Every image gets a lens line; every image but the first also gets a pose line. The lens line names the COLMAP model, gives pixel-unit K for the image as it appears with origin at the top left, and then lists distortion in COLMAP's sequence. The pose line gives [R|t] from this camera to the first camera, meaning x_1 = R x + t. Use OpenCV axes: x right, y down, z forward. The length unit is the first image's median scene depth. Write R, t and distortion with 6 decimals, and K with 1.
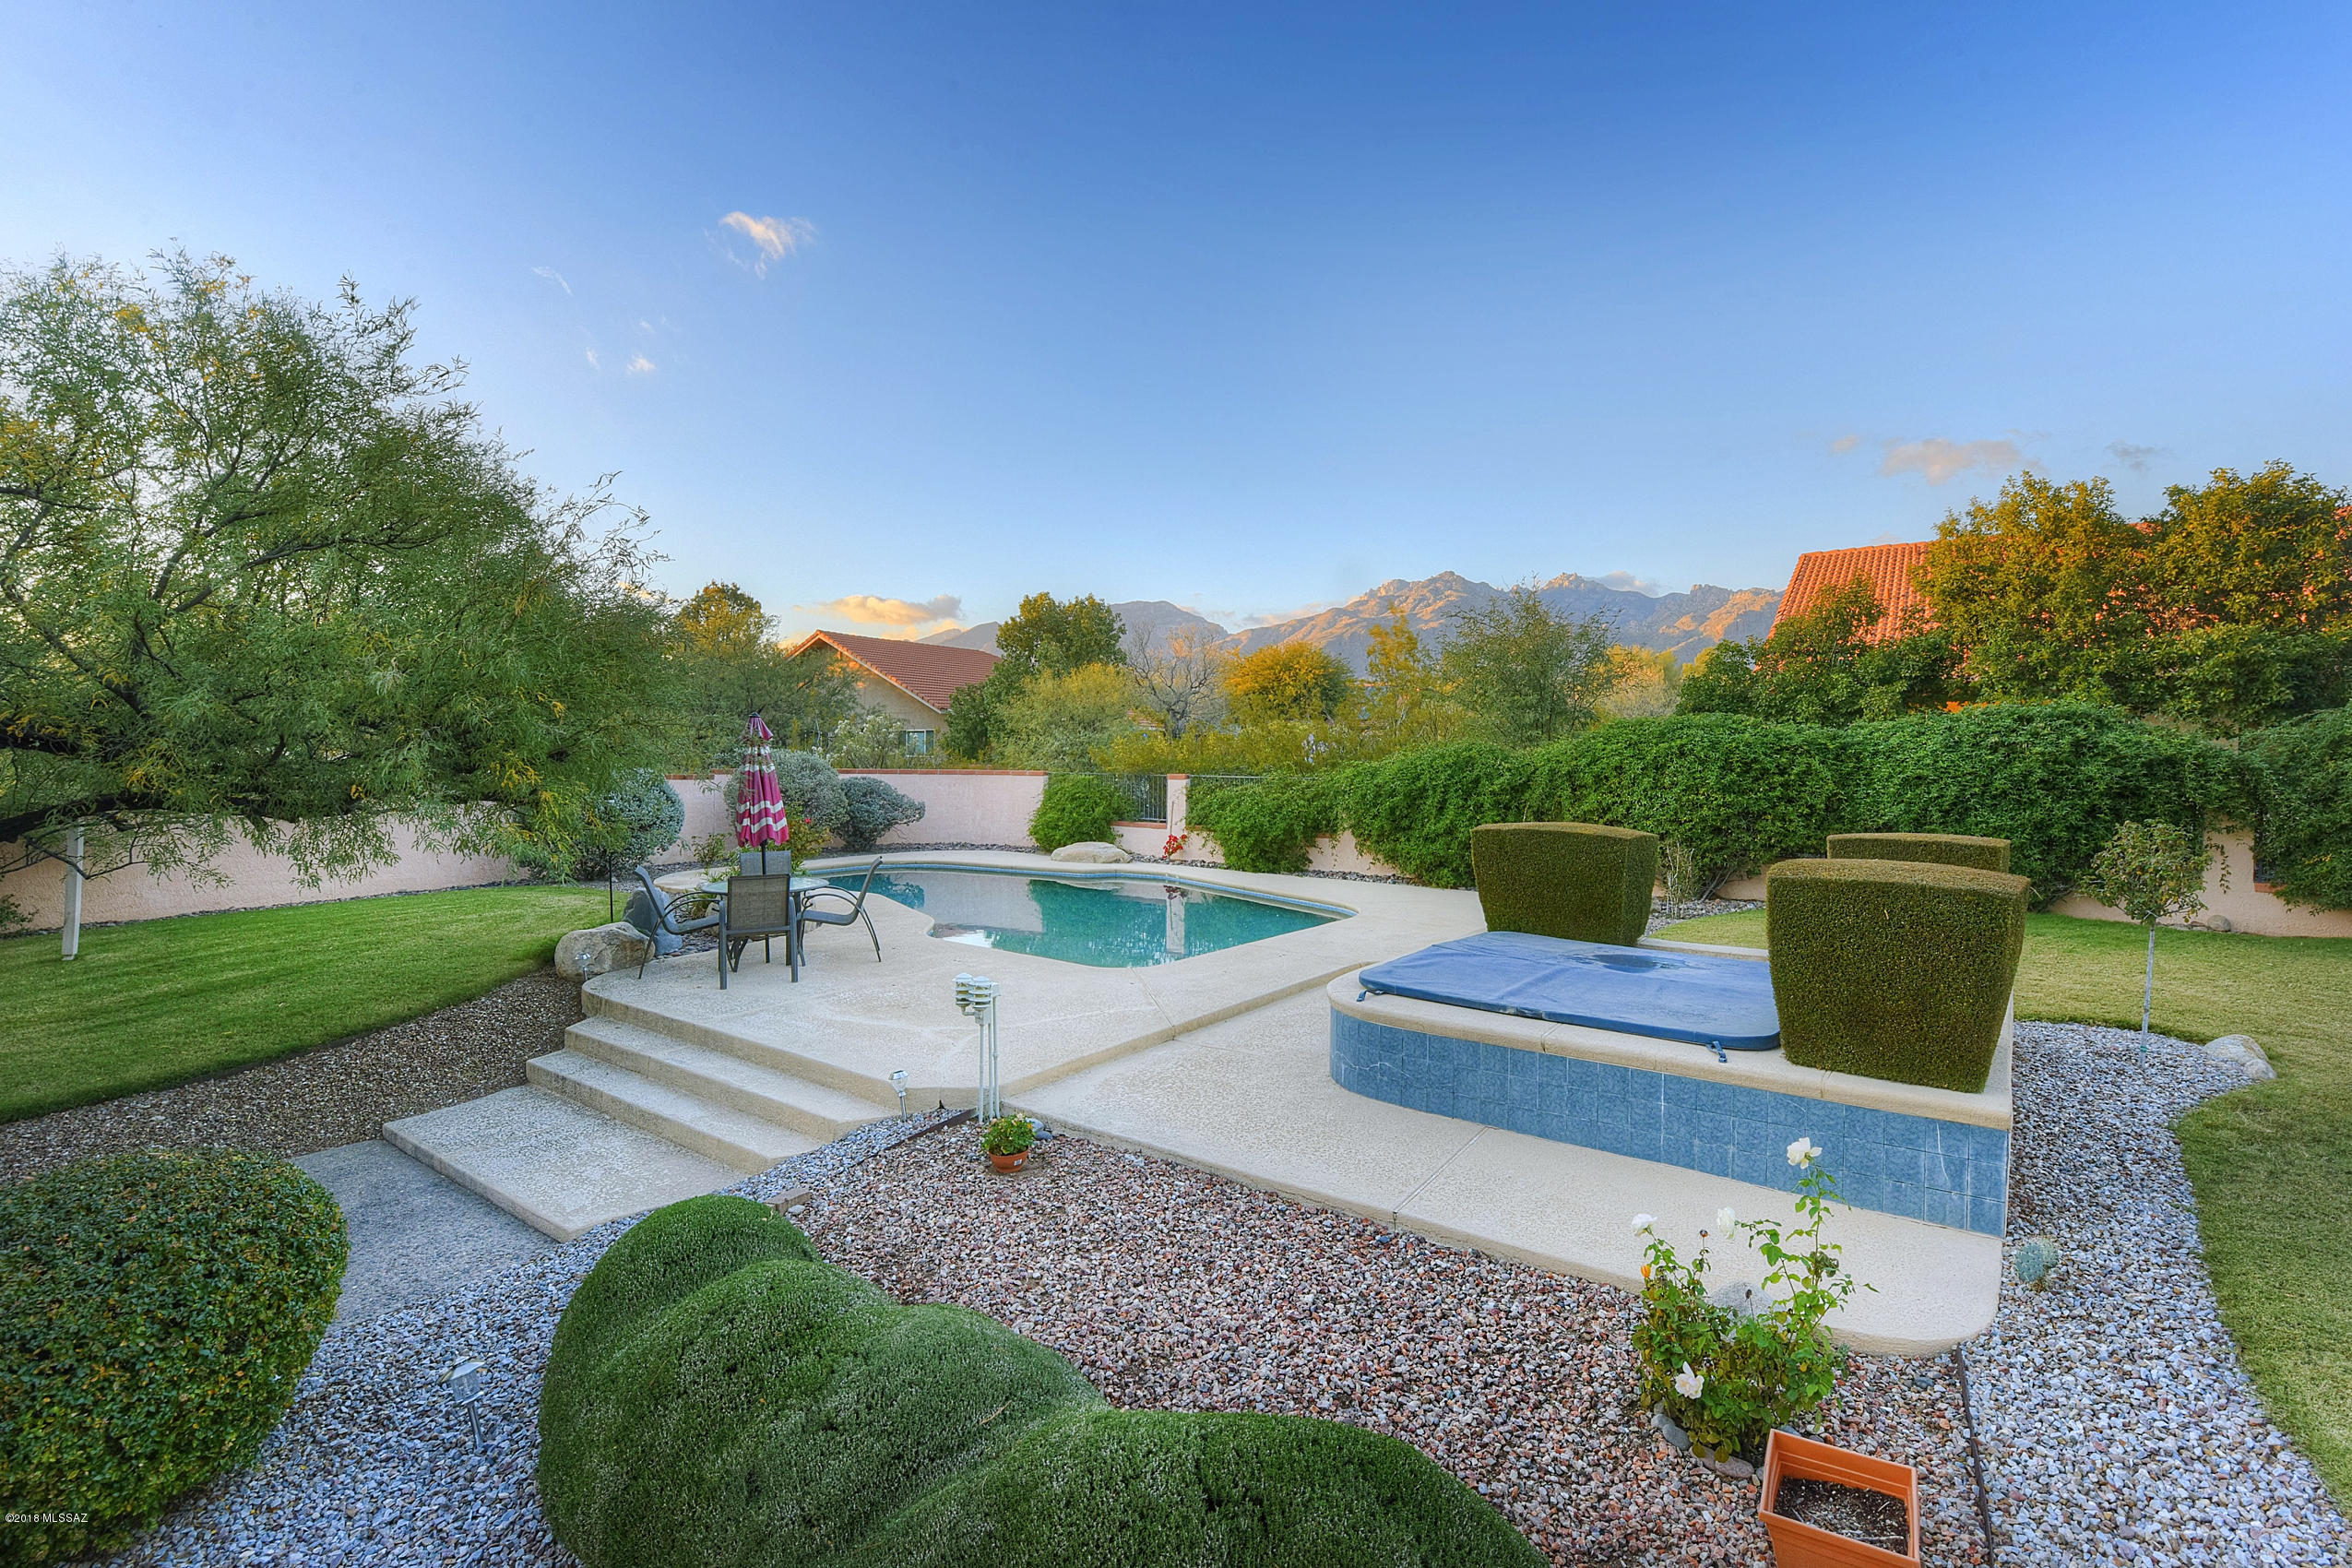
lens RADIAL K [[1043.8, 0, 1161.3], [0, 1043.8, 777.6], [0, 0, 1]] dist [-0.001438, -0.009114]
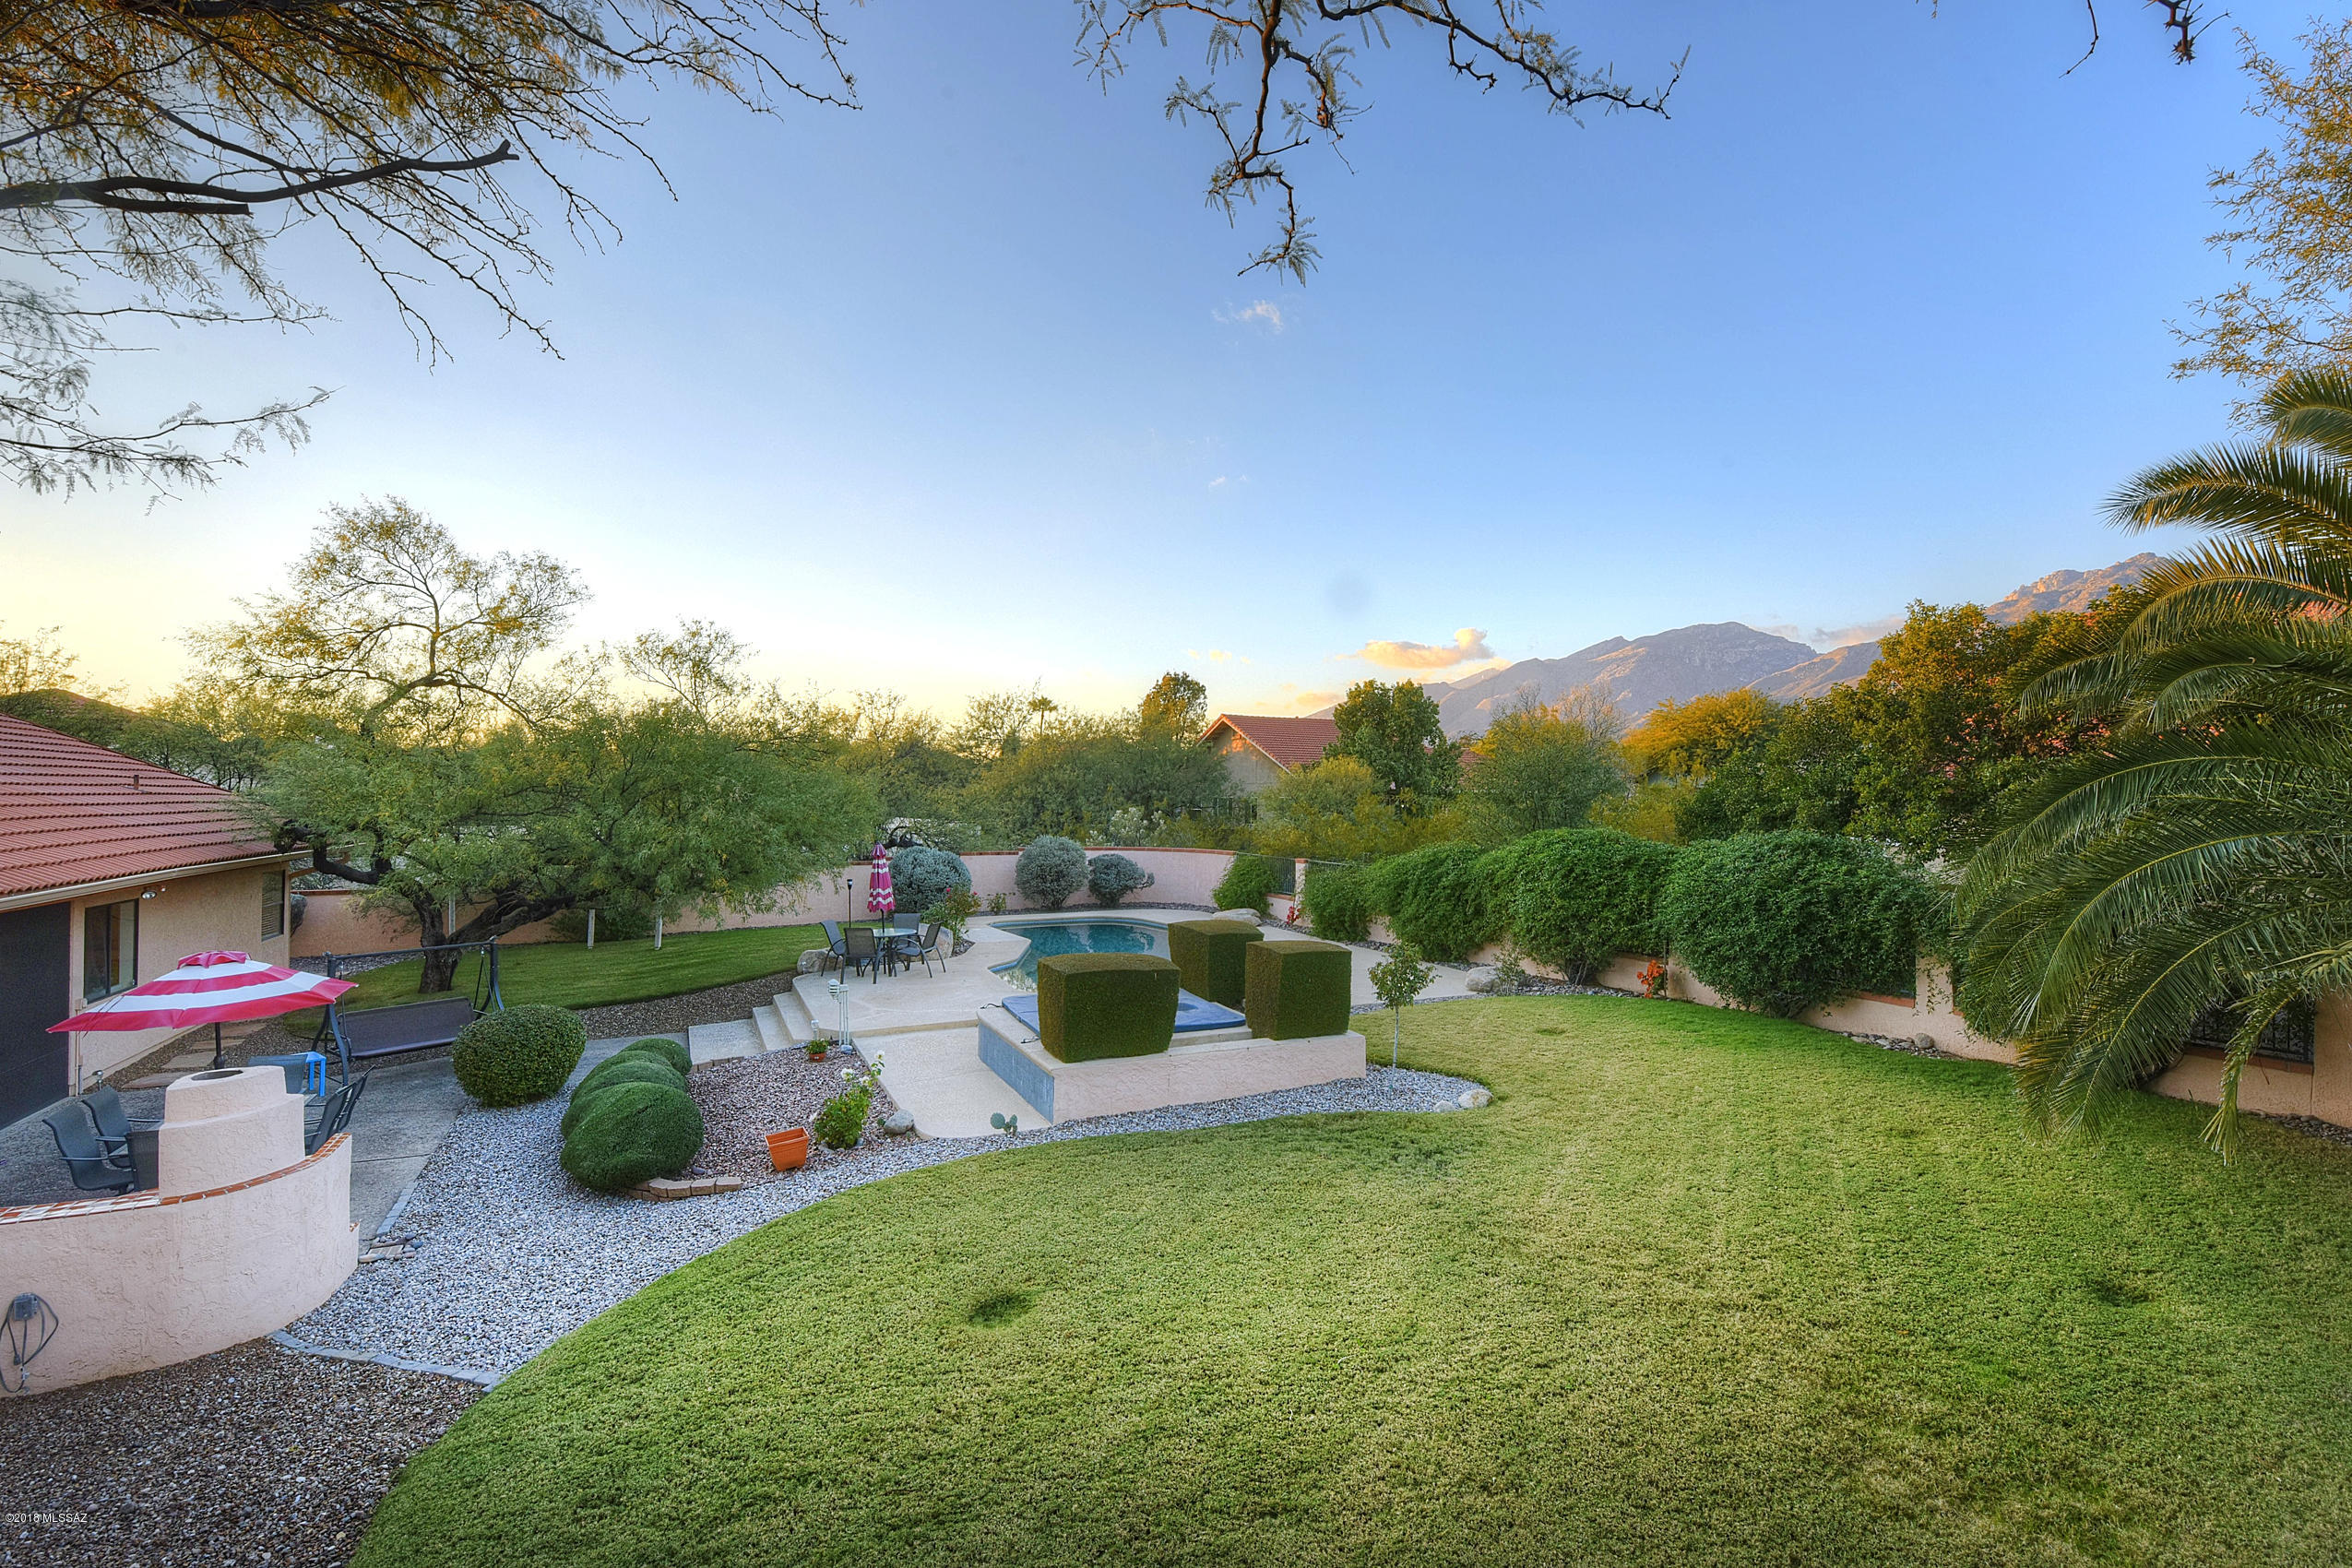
lens RADIAL K [[1043.8, 0, 1161.3], [0, 1043.8, 777.6], [0, 0, 1]] dist [-0.001438, -0.009114]
pose [[0.873620, -0.015836, -0.486351, 0.448592], [-0.003699, 0.999225, -0.039180, -0.047583], [0.486594, 0.036028, 0.872885, -0.188390]]
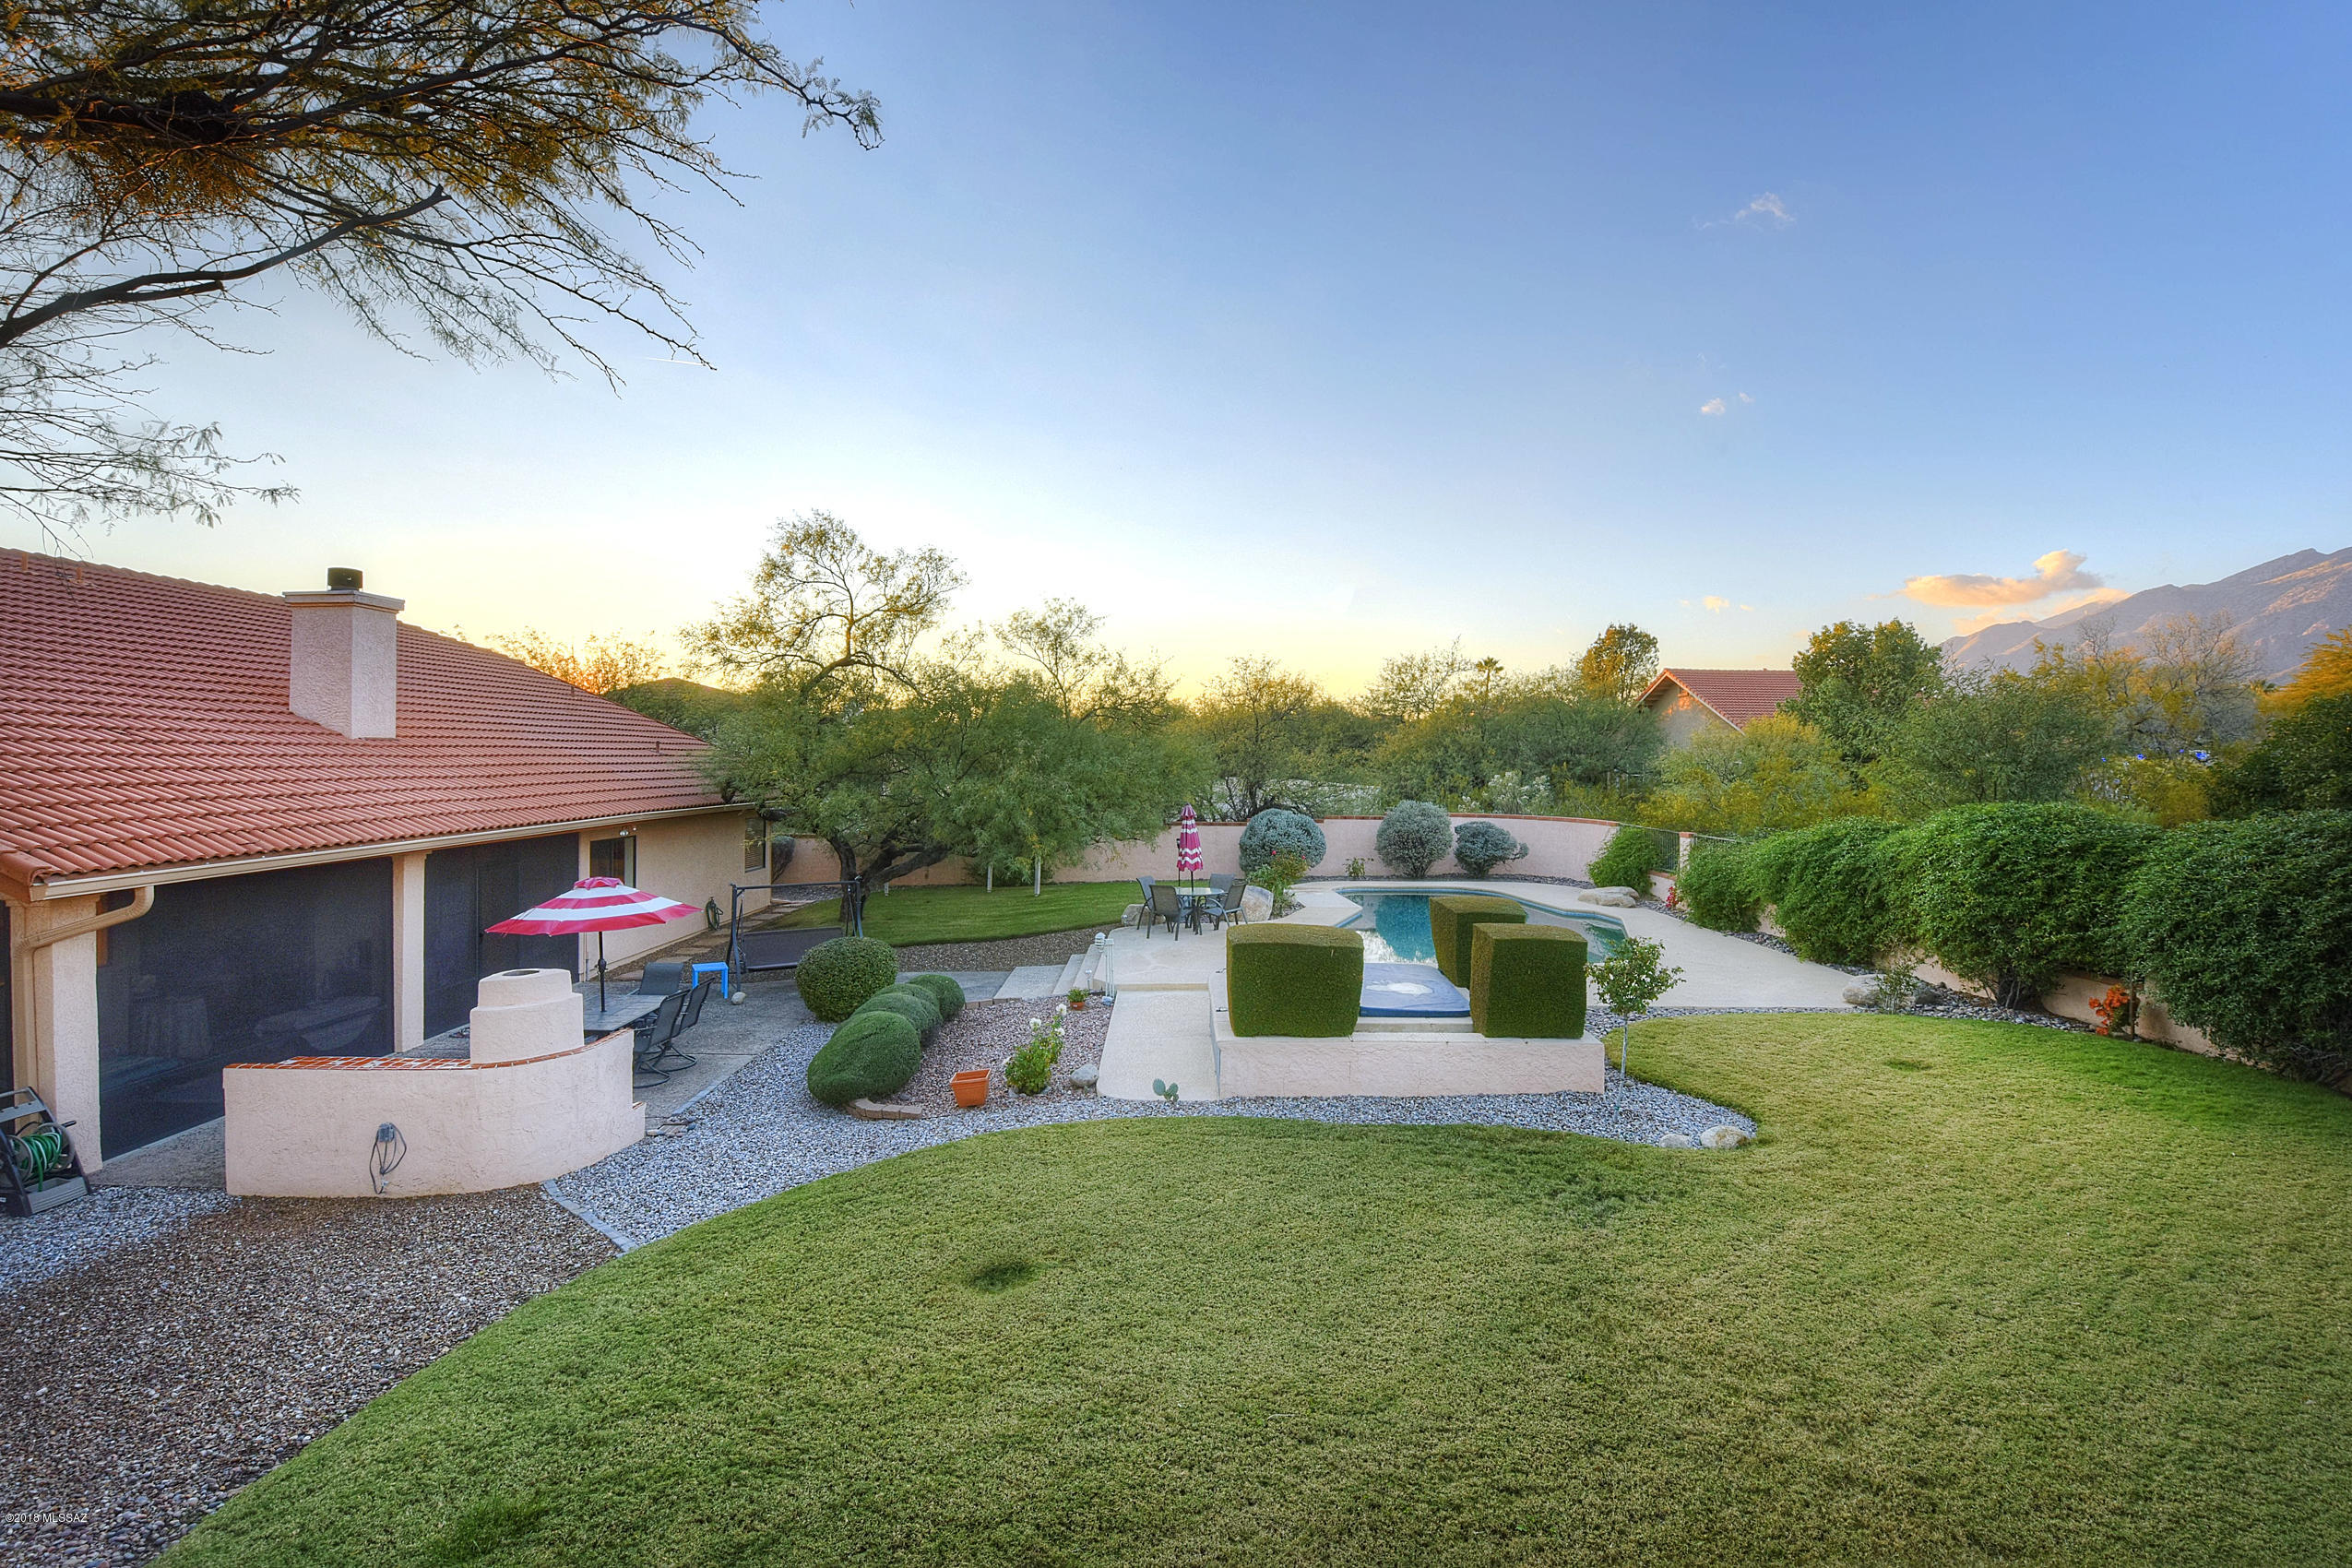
lens RADIAL K [[1040.3, 0, 1184.1], [0, 1040.3, 768.0], [0, 0, 1]] dist [-0.001159, -0.010512]
pose [[0.600389, 0.000355, -0.799708, 0.527127], [-0.014481, 0.999841, -0.010428, -0.047860], [0.799577, 0.017842, 0.600298, -0.079710]]
